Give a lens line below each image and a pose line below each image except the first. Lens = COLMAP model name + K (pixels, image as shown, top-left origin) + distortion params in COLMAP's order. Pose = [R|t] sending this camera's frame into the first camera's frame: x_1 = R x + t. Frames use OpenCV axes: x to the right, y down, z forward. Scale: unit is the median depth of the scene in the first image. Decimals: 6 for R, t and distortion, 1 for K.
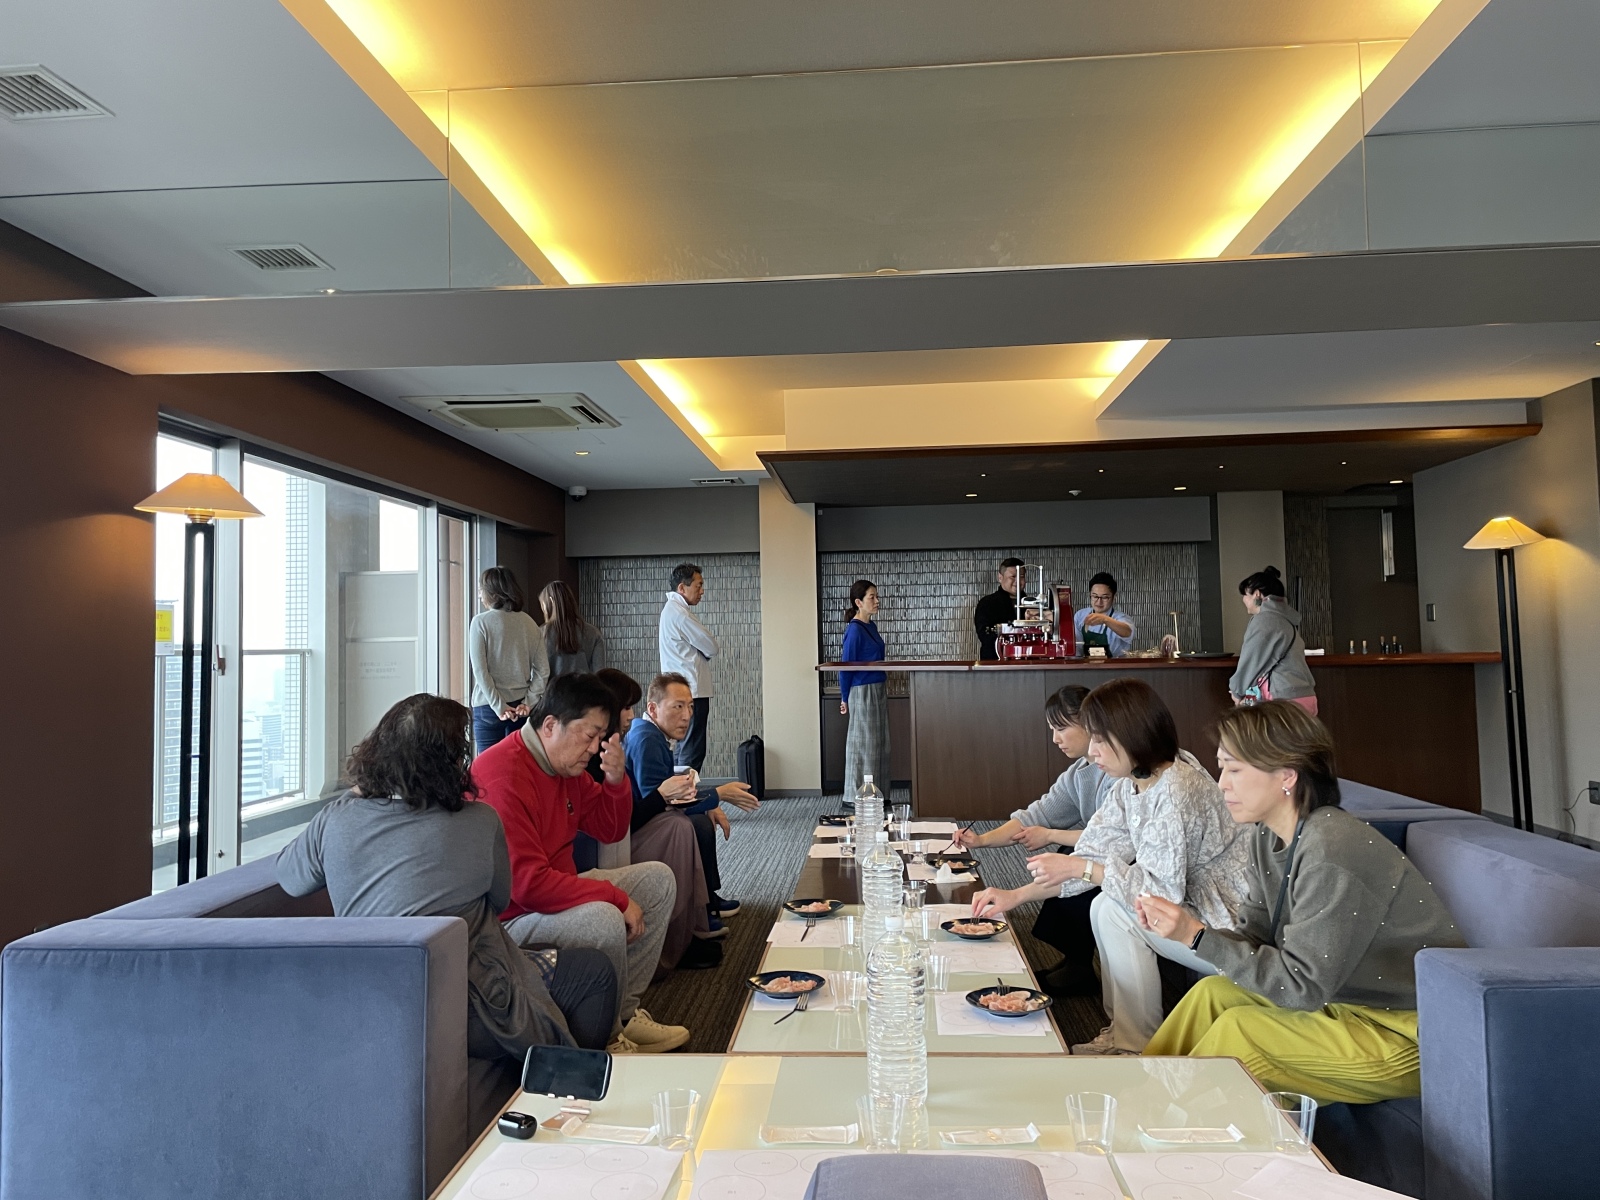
lens RADIAL K [[1220.1, 0, 800.0], [0, 1220.1, 600.0], [0, 0, 1]] dist [0.061858, -0.005787]
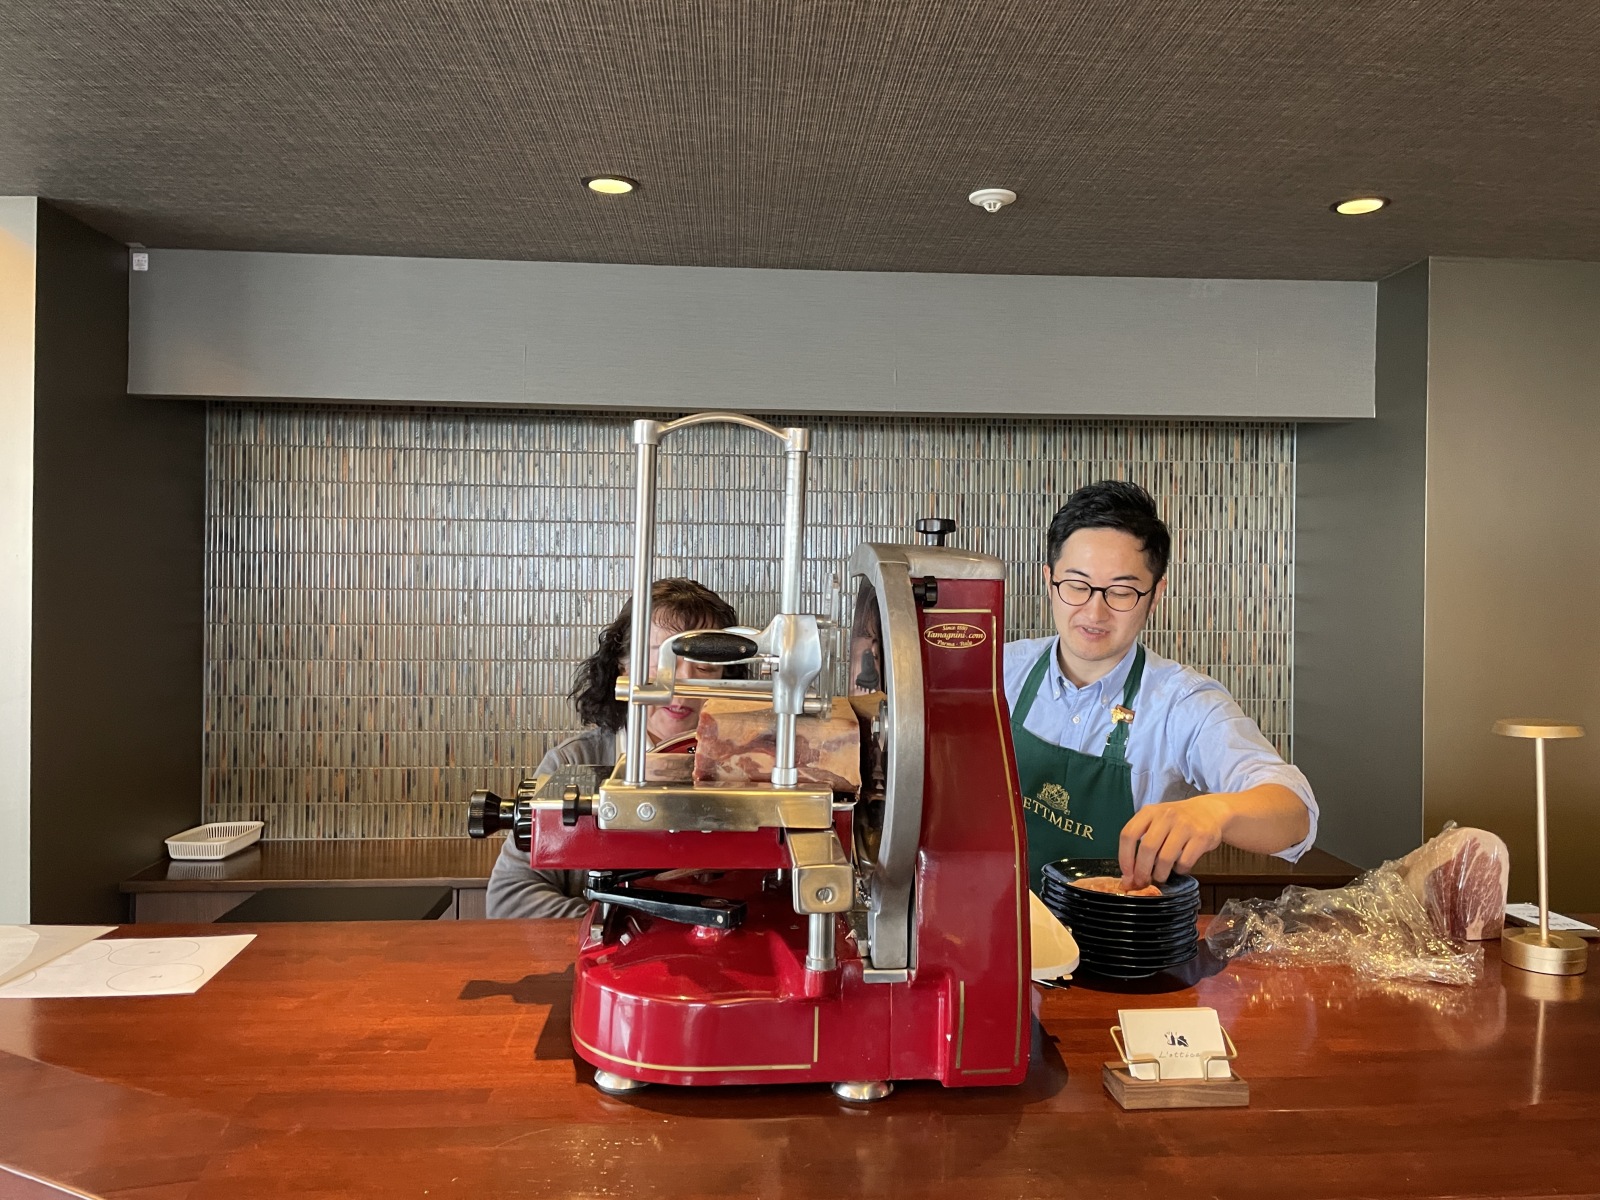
lens RADIAL K [[1220.1, 0, 800.0], [0, 1220.1, 600.0], [0, 0, 1]] dist [0.061858, -0.005787]
pose [[0.992311, 0.029400, 0.120230, 0.137391], [-0.033795, 0.998827, 0.034686, -0.005211], [-0.119069, -0.038482, 0.992140, 0.656702]]
